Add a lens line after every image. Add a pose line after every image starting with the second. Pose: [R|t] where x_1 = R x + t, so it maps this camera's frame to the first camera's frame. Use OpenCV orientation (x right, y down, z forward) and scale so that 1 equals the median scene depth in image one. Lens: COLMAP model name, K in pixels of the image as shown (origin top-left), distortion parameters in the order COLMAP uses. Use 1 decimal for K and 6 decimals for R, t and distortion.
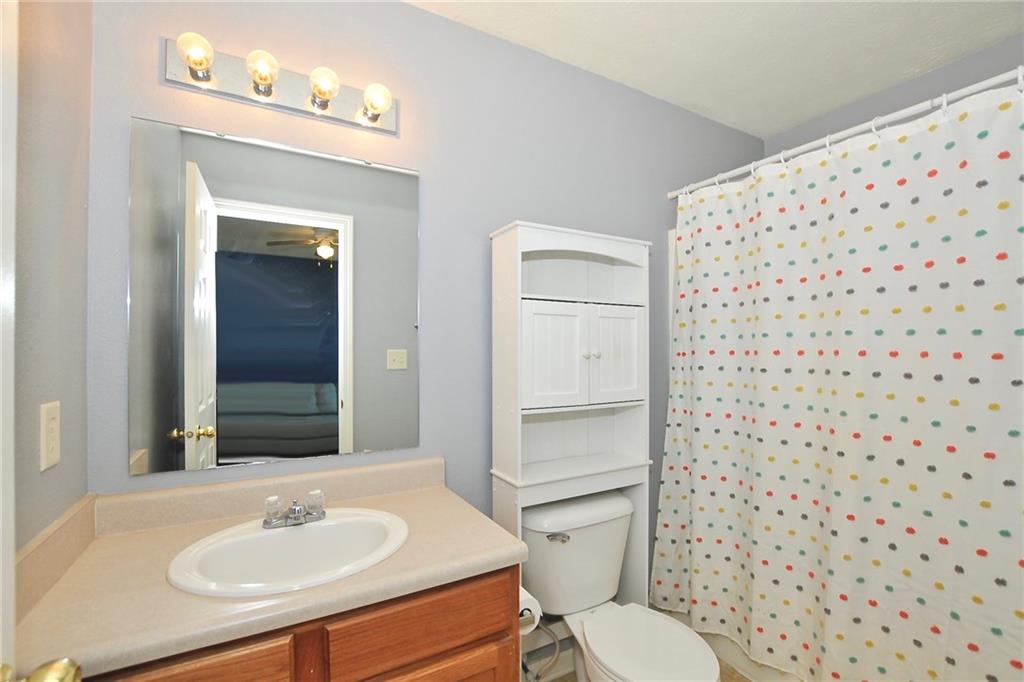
lens RADIAL K [[451.2, 0, 518.7], [0, 451.2, 348.1], [0, 0, 1]] dist [-0.000507, 0.000214]
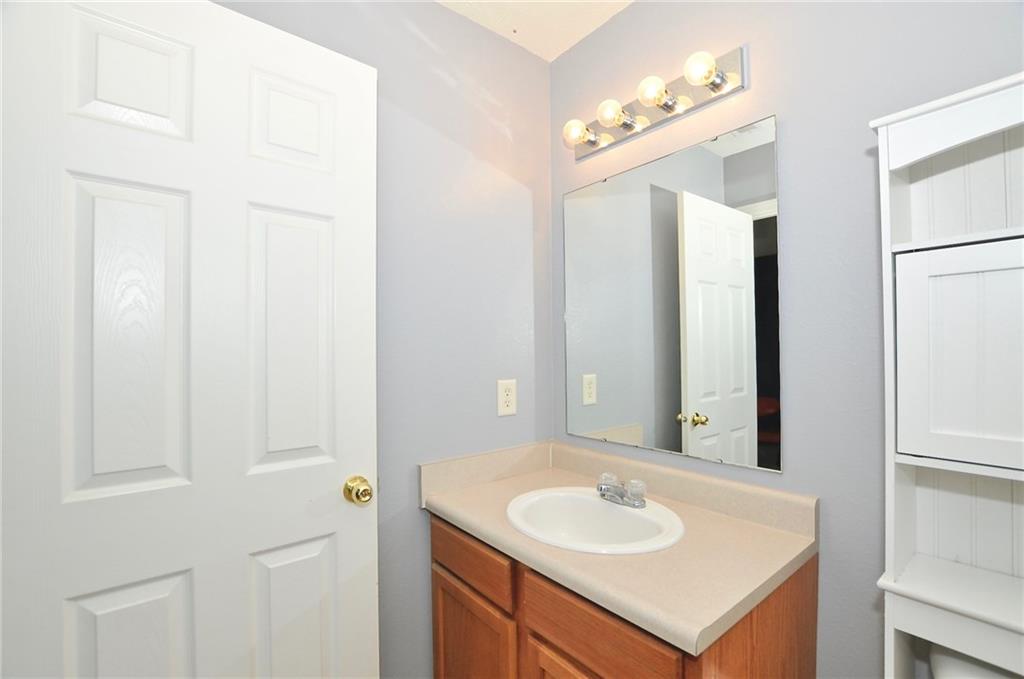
lens RADIAL K [[451.2, 0, 518.7], [0, 451.2, 346.6], [0, 0, 1]] dist [-0.000507, 0.000214]
pose [[0.178413, -0.011768, -0.983885, 0.514984], [0.015609, 0.999837, -0.009128, 0.002421], [0.983832, -0.013729, 0.178568, 0.489228]]
